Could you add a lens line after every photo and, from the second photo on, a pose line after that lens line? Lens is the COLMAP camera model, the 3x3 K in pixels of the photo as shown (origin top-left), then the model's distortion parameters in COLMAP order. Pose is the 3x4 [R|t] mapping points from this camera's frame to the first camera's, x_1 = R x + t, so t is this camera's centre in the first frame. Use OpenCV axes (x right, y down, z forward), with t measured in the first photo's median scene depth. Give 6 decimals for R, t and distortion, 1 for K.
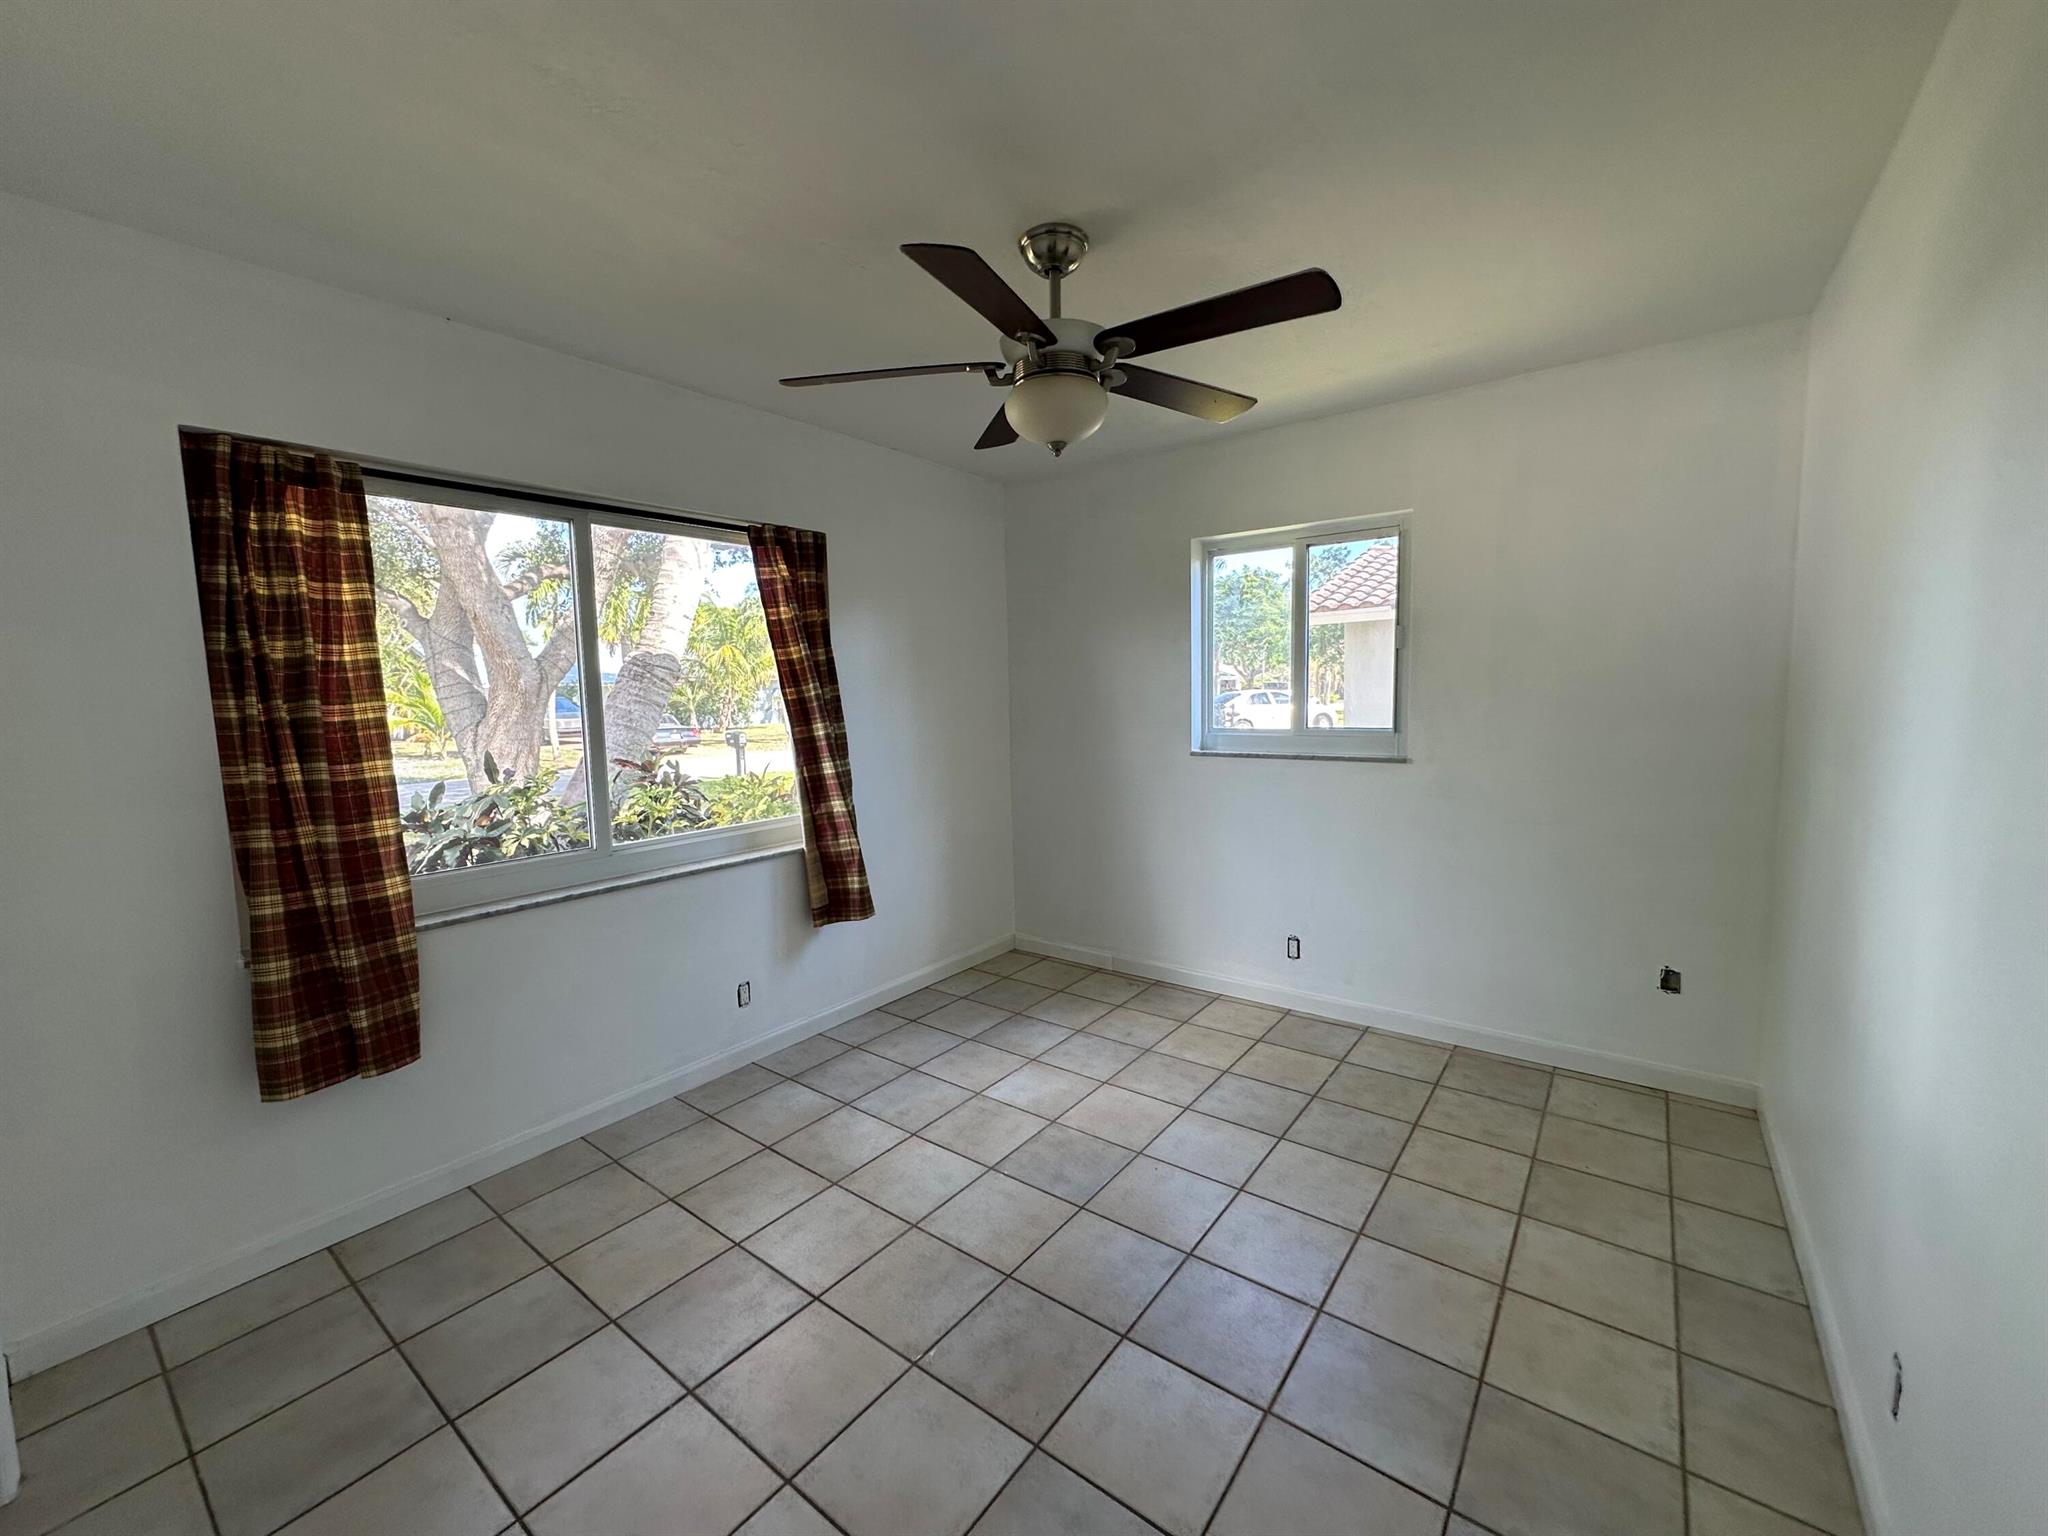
lens RADIAL K [[819.8, 0, 1023.2], [0, 819.8, 764.3], [0, 0, 1]] dist [-0.004985, 0.000505]
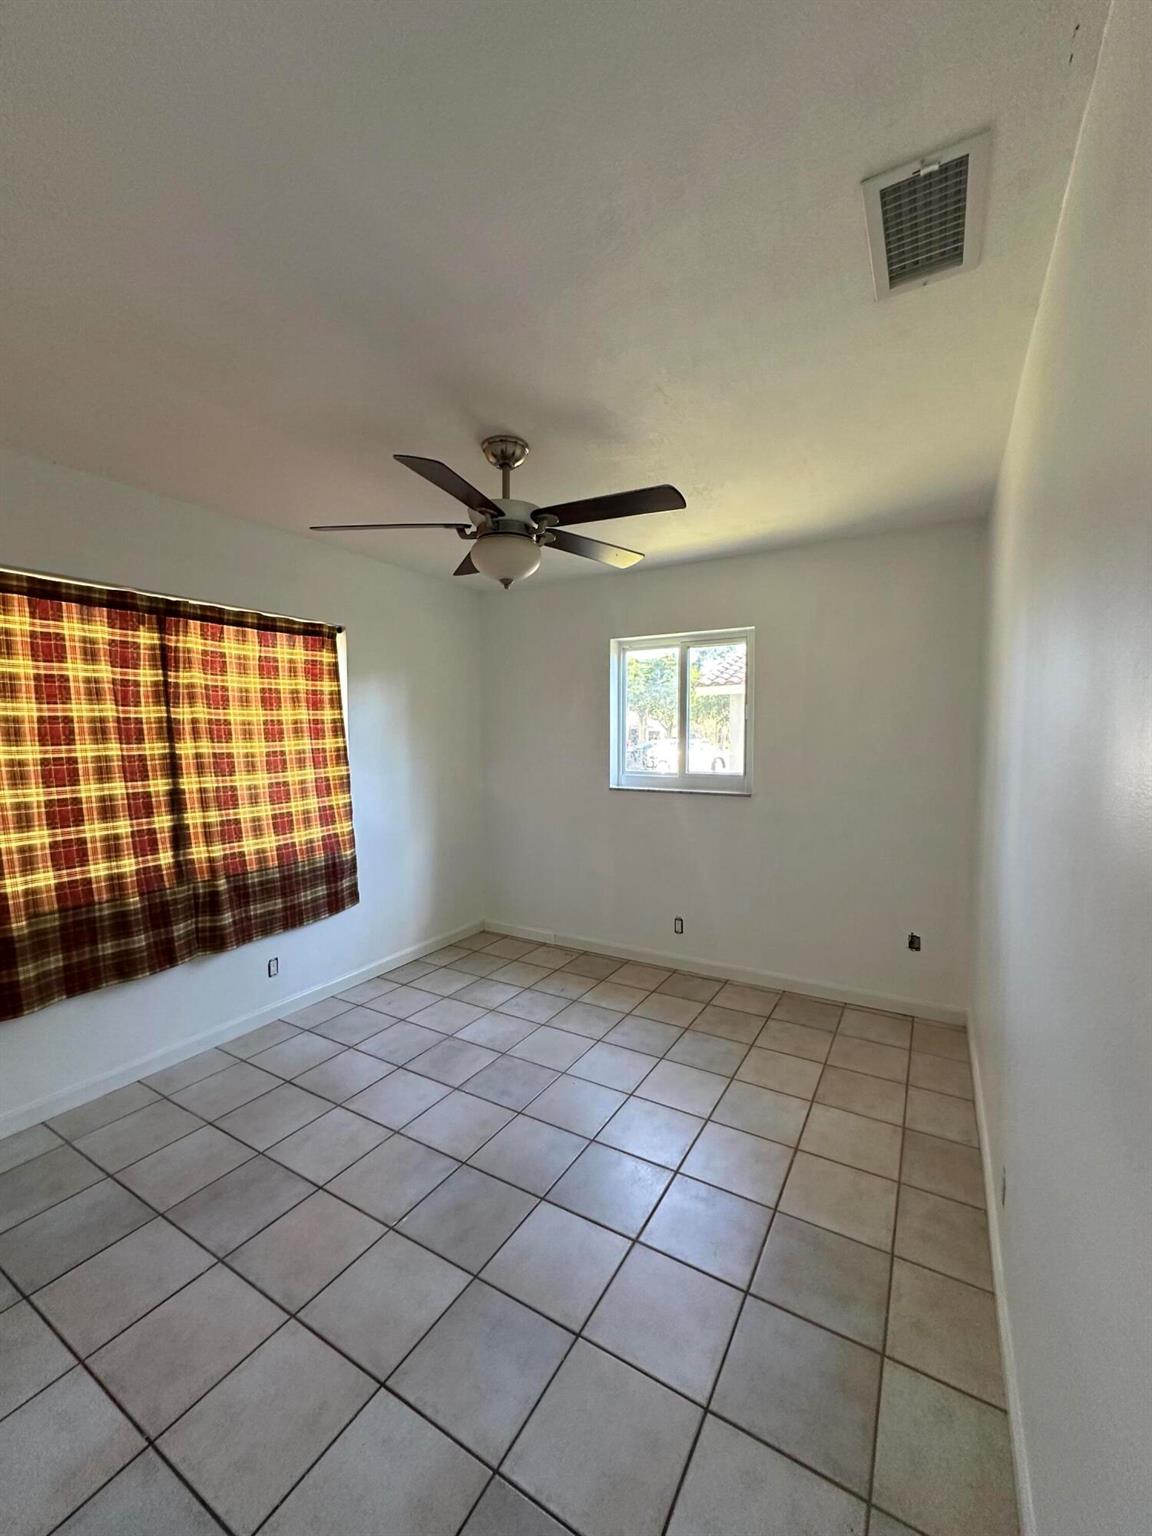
lens RADIAL K [[614.9, 0, 578.1], [0, 614.9, 766.2], [0, 0, 1]] dist [-0.004985, 0.000505]
pose [[0.992674, 0.013760, 0.120040, 0.037888], [-0.008797, 0.999088, -0.041772, -0.011954], [-0.120506, 0.040410, 0.991890, -0.087527]]
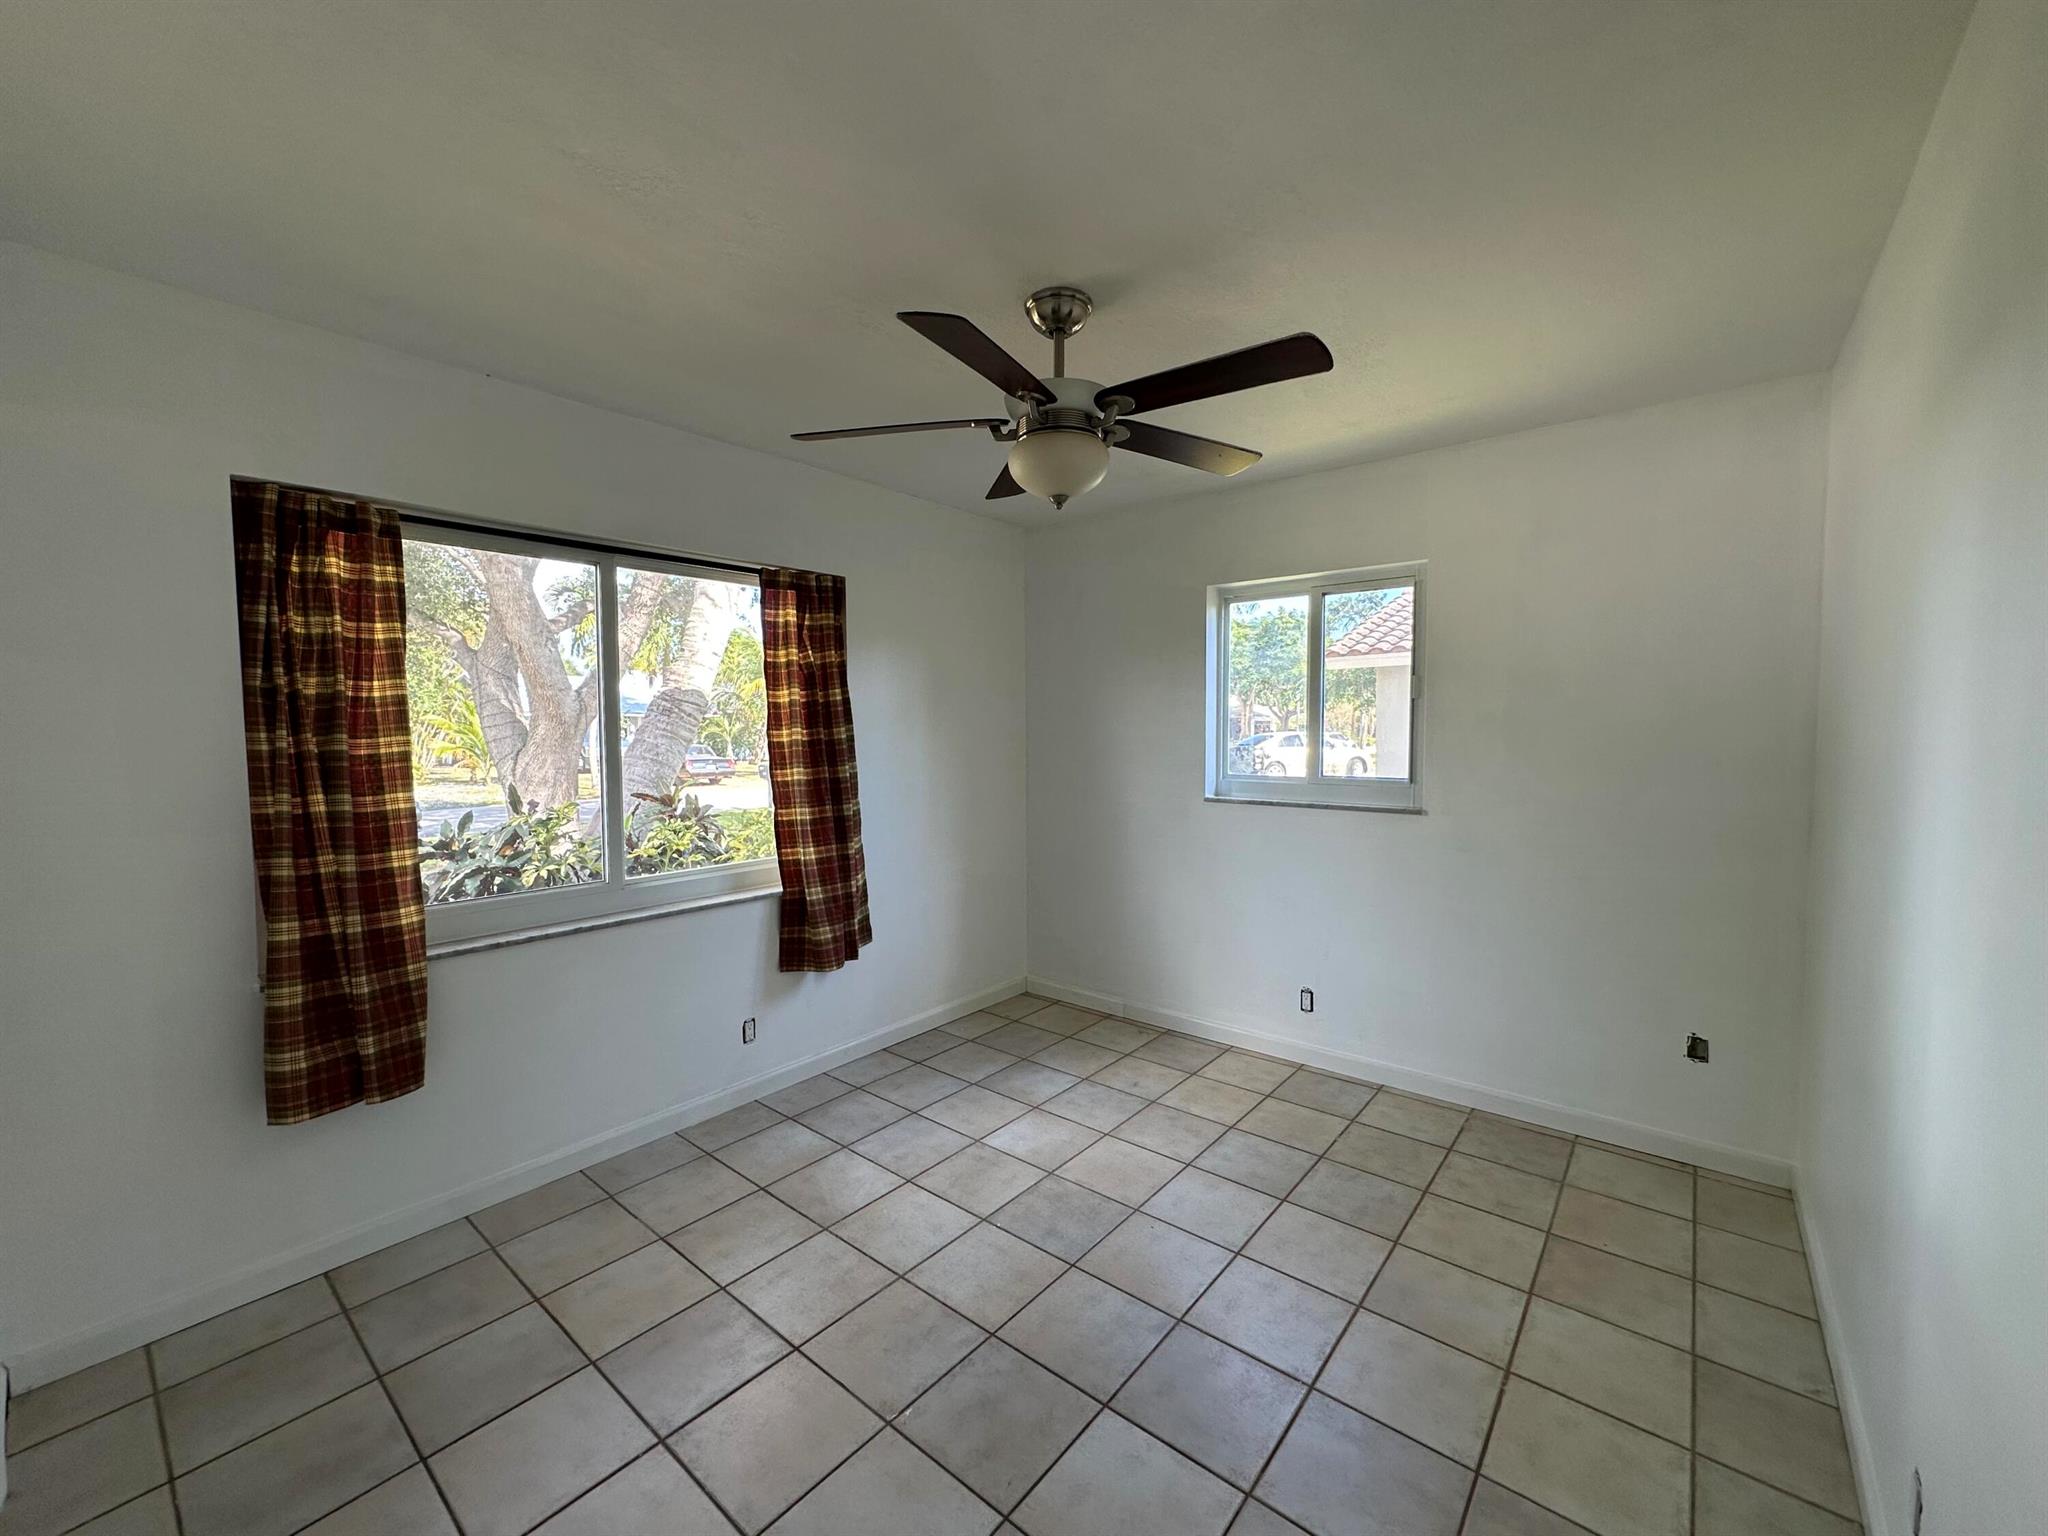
lens RADIAL K [[819.8, 0, 1023.2], [0, 819.8, 764.3], [0, 0, 1]] dist [-0.004985, 0.000505]
pose [[0.999001, 0.019630, -0.040153, 0.040964], [-0.021403, 0.998793, -0.044209, -0.011789], [0.039236, 0.045024, 0.998215, -0.004634]]
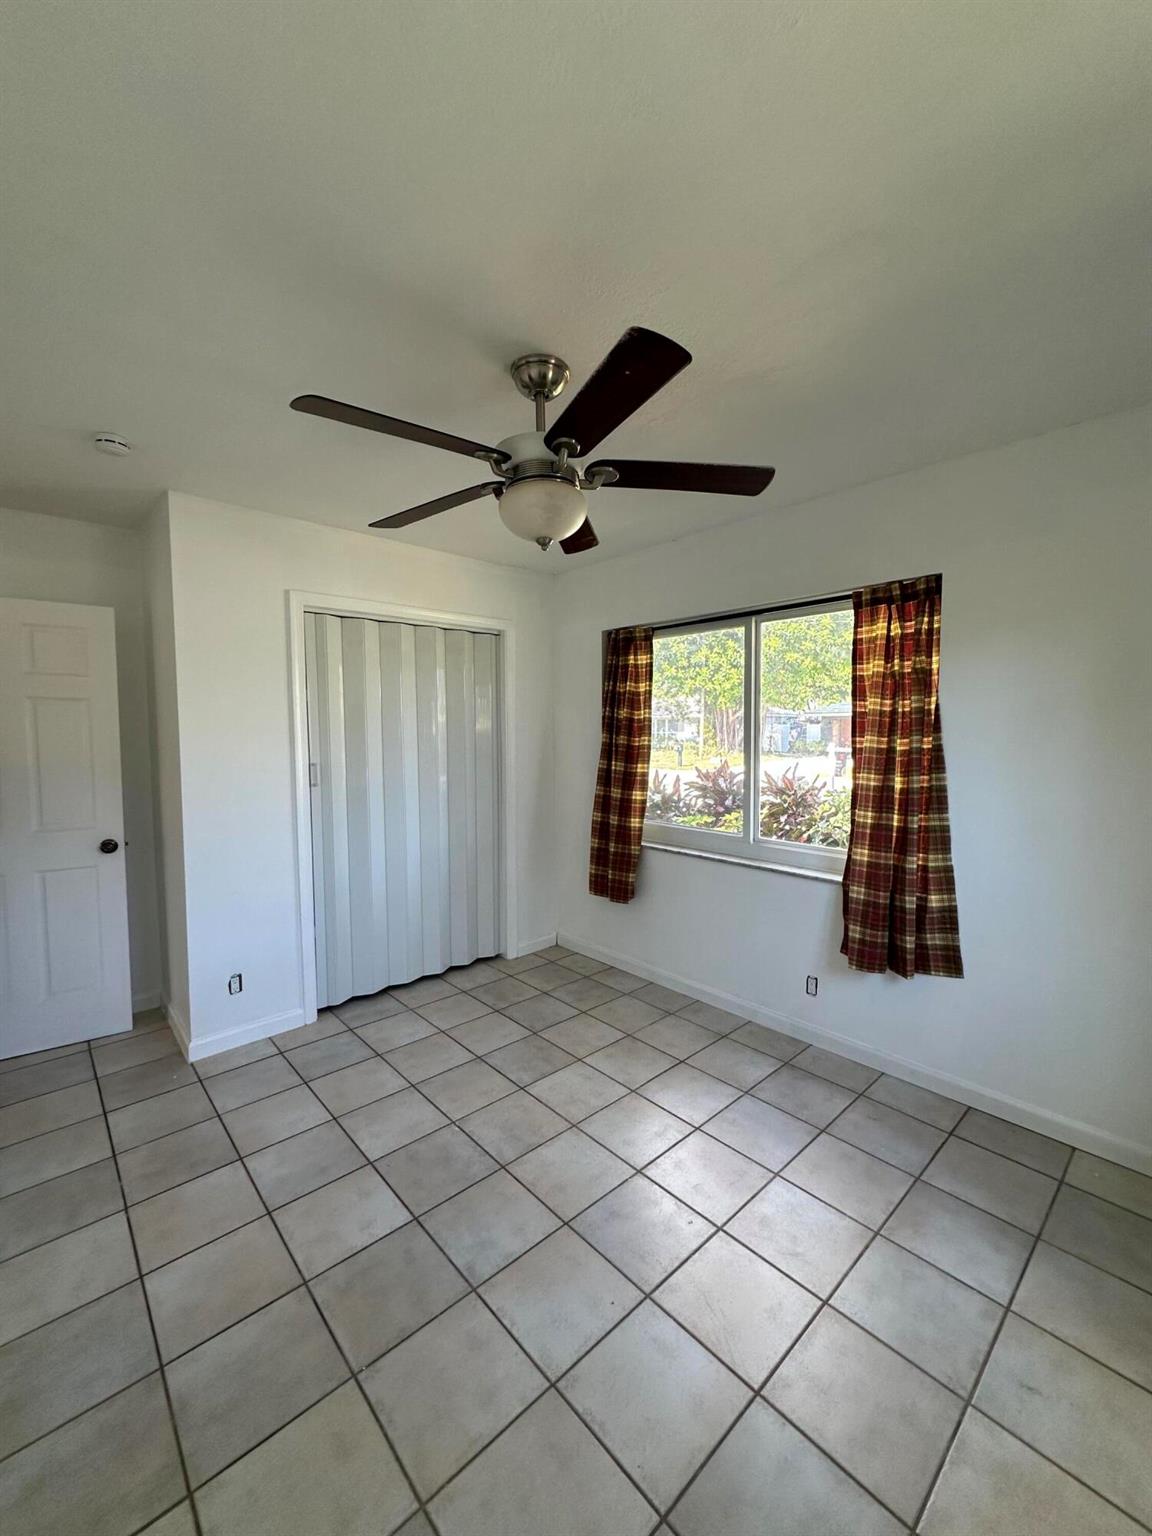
lens RADIAL K [[614.9, 0, 578.1], [0, 614.9, 766.2], [0, 0, 1]] dist [-0.004985, 0.000505]
pose [[-0.180663, 0.084510, -0.979908, 0.838671], [-0.082660, 0.991472, 0.100747, -0.150093], [0.980065, 0.099201, -0.172137, 1.124060]]
